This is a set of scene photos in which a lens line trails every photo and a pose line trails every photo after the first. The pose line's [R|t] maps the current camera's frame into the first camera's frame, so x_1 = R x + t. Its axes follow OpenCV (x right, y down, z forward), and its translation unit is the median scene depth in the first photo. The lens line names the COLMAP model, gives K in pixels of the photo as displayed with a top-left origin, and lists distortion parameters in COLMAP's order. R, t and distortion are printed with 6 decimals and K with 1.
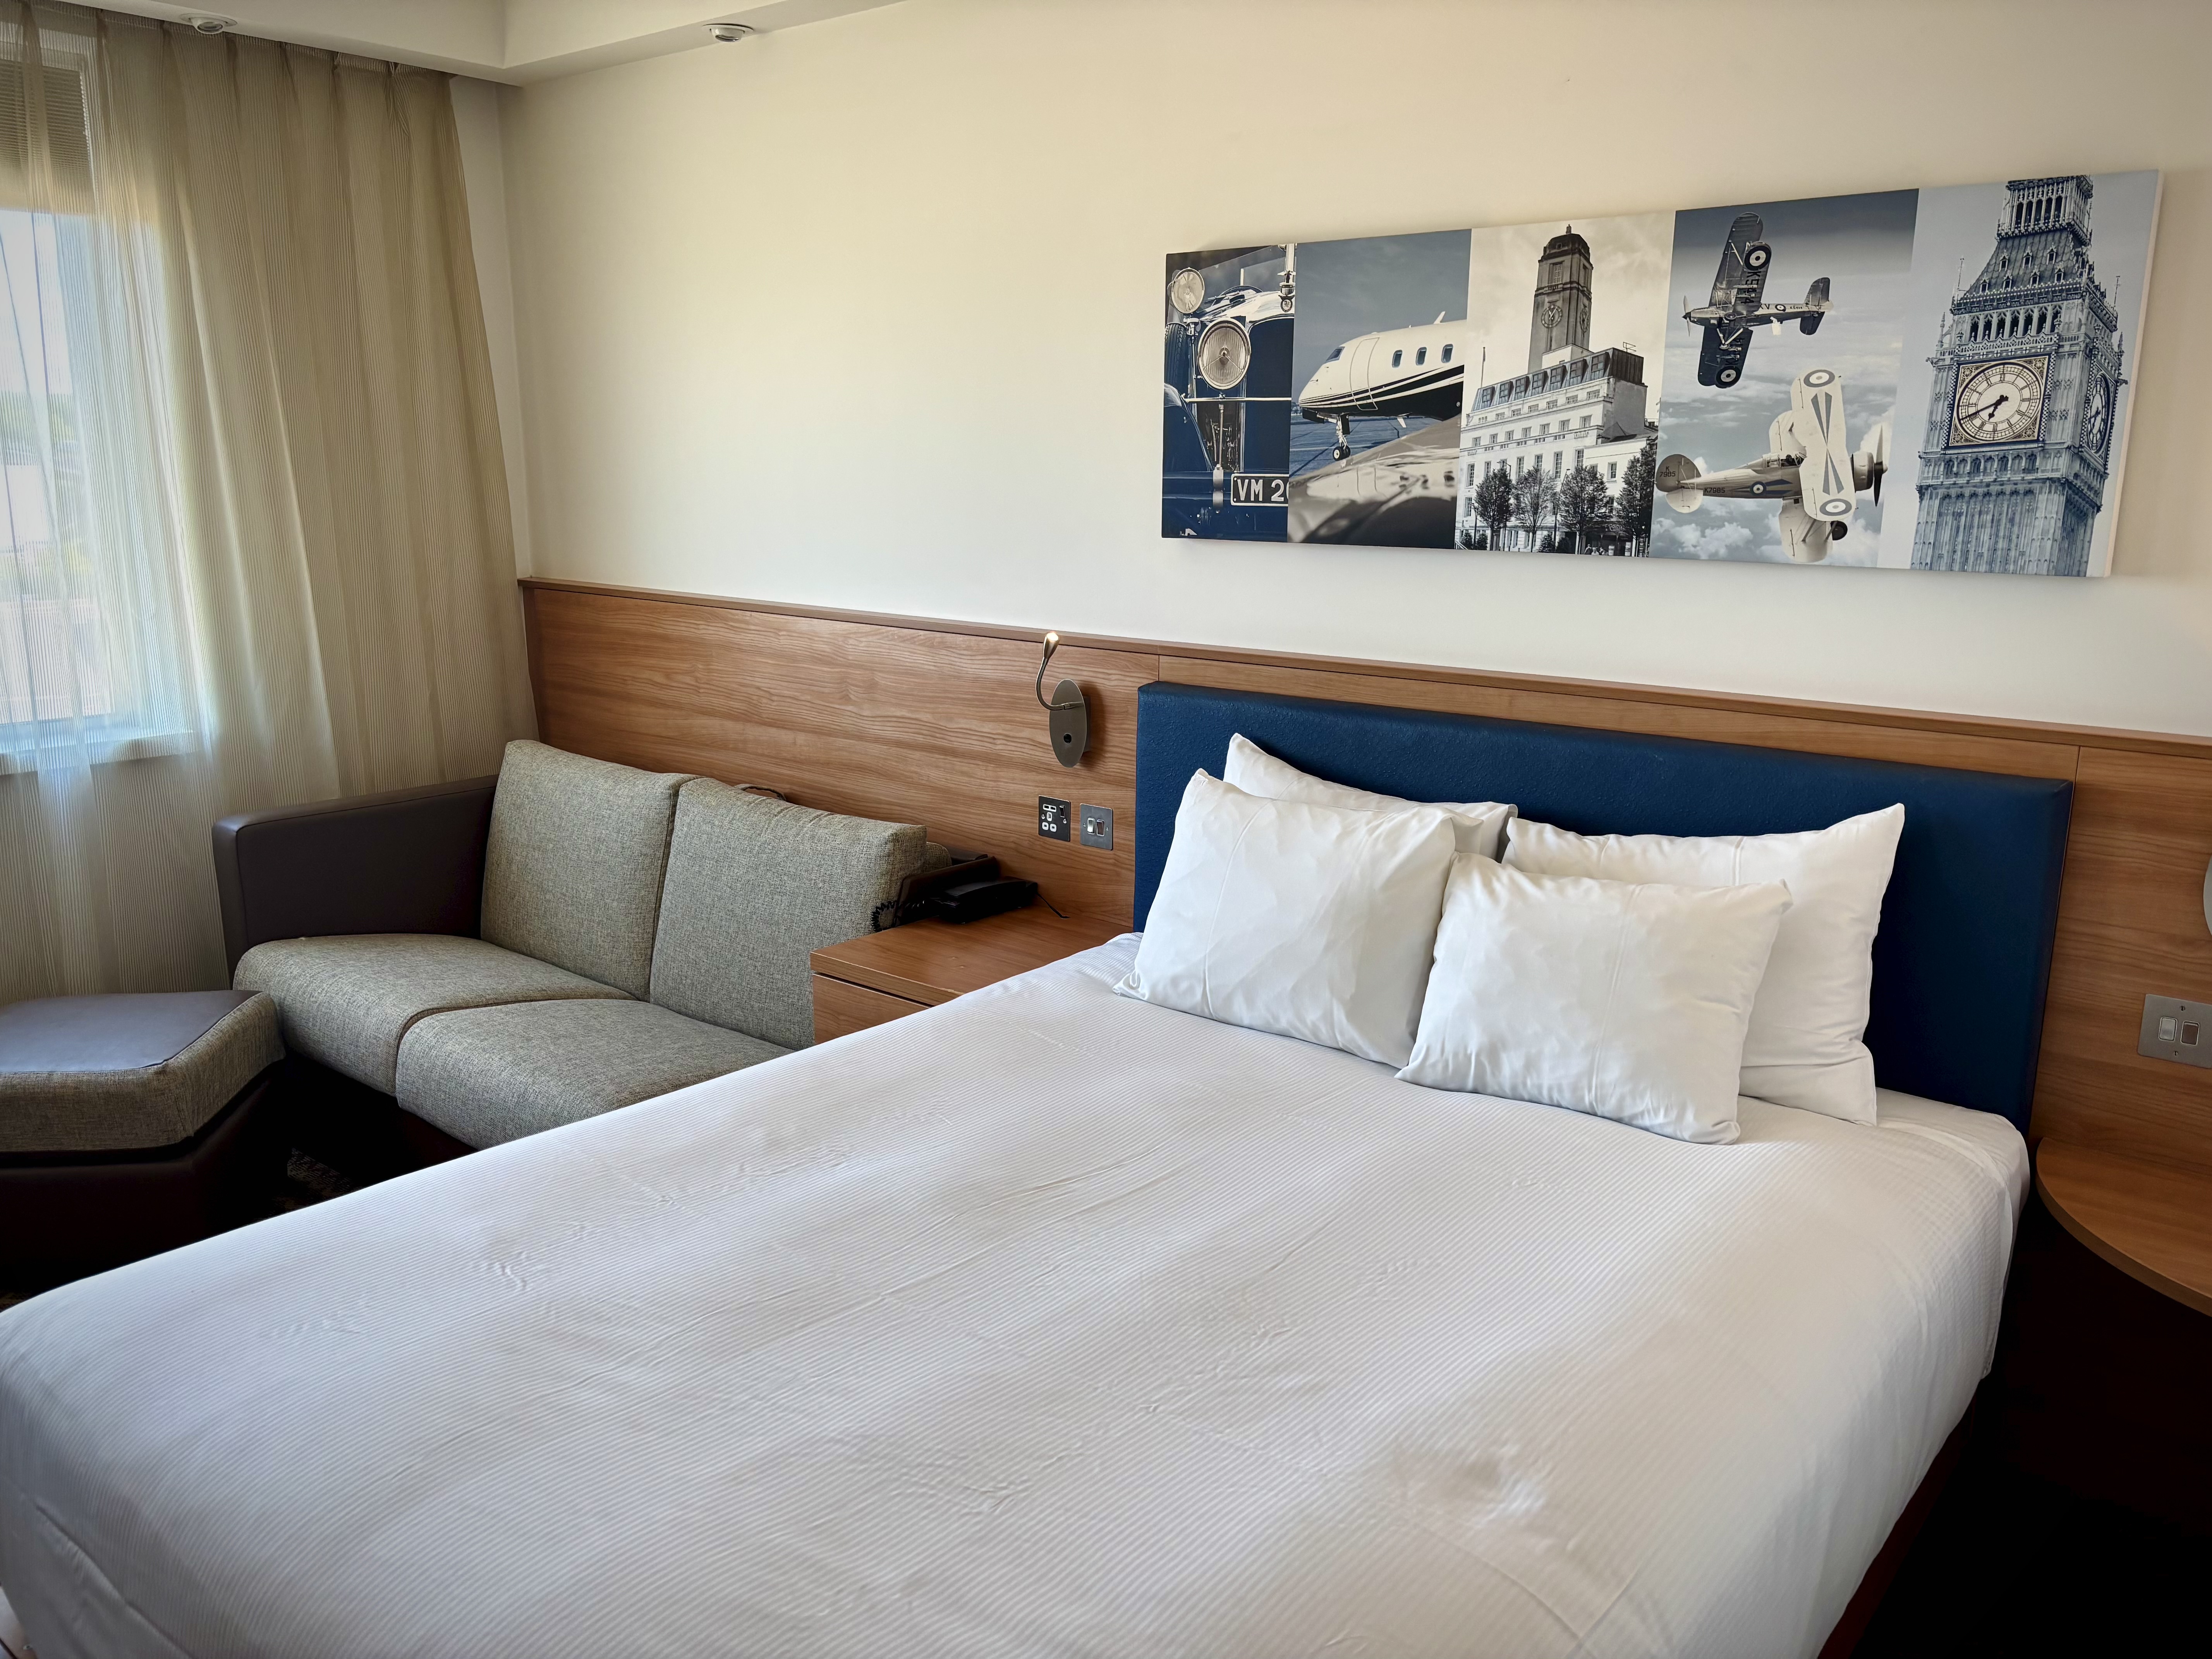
lens RADIAL K [[1677.9, 0, 1120.1], [0, 1677.9, 833.1], [0, 0, 1]] dist [-0.003201, -0.008966]
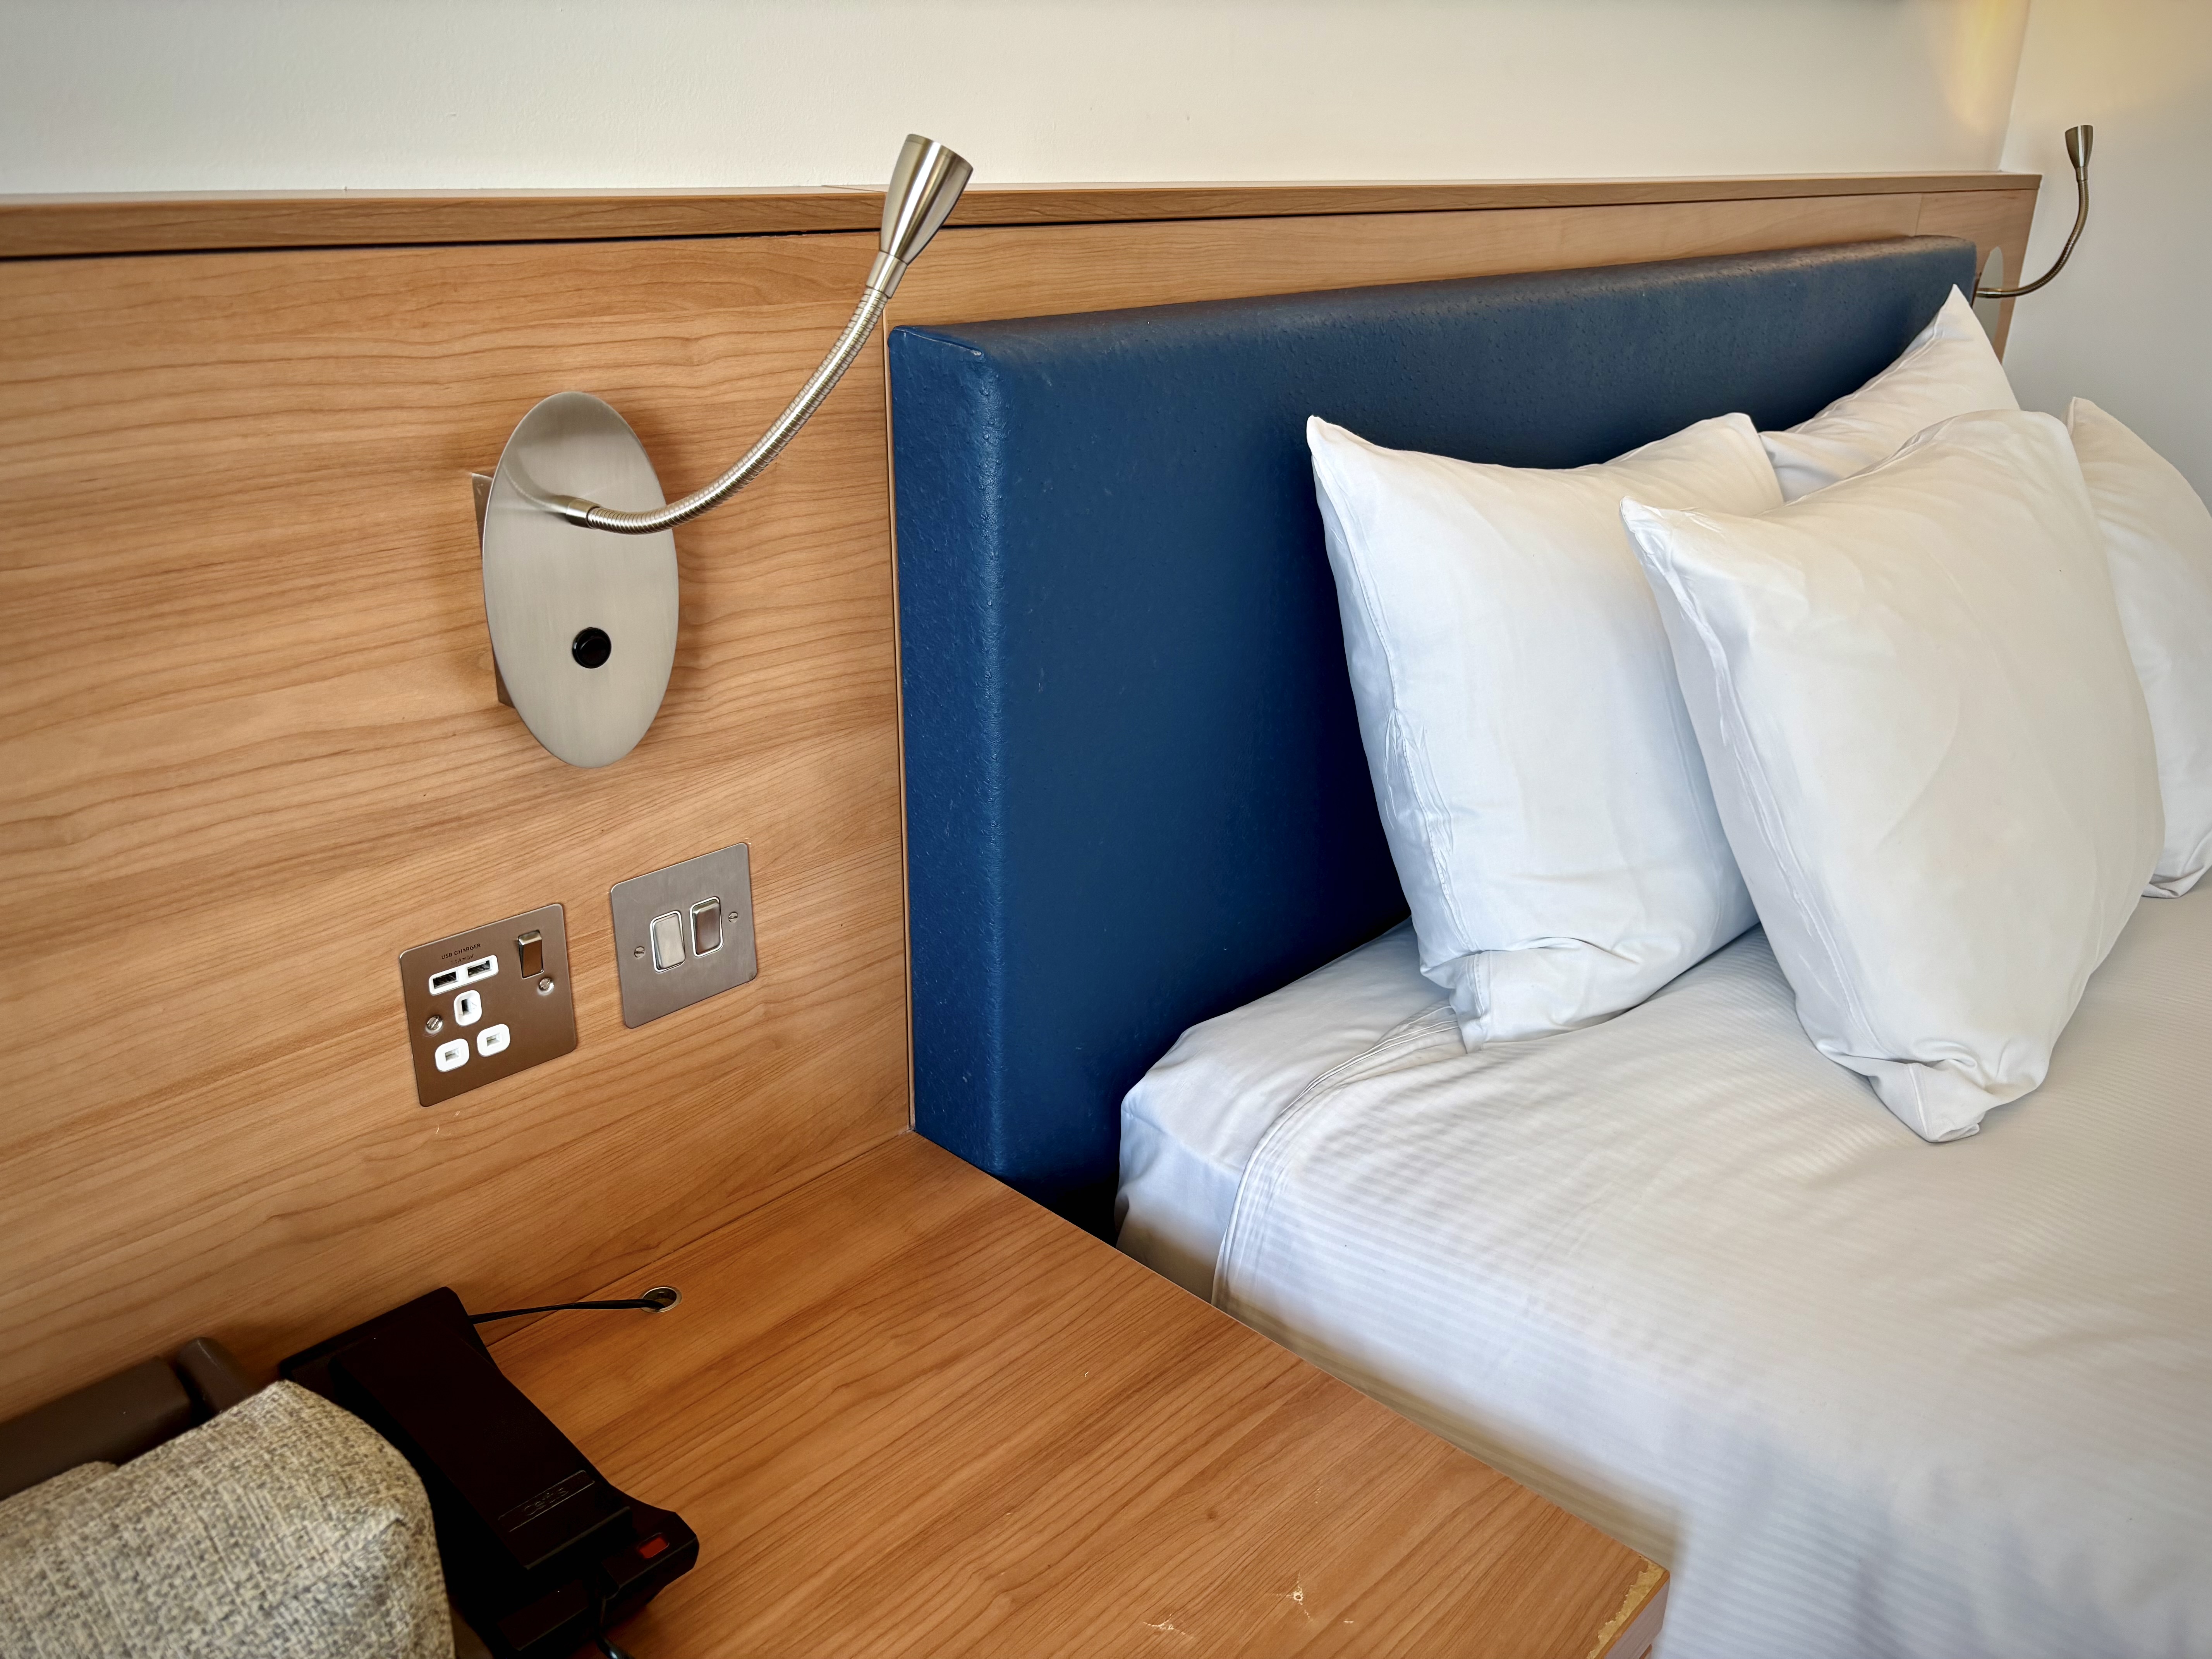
lens RADIAL K [[1677.9, 0, 1105.2], [0, 1677.9, 828.6], [0, 0, 1]] dist [-0.003201, -0.008966]
pose [[0.085334, -0.381033, 0.920615, -0.342536], [0.221551, 0.908109, 0.355321, -0.137038], [-0.971408, 0.173642, 0.161911, 1.208831]]
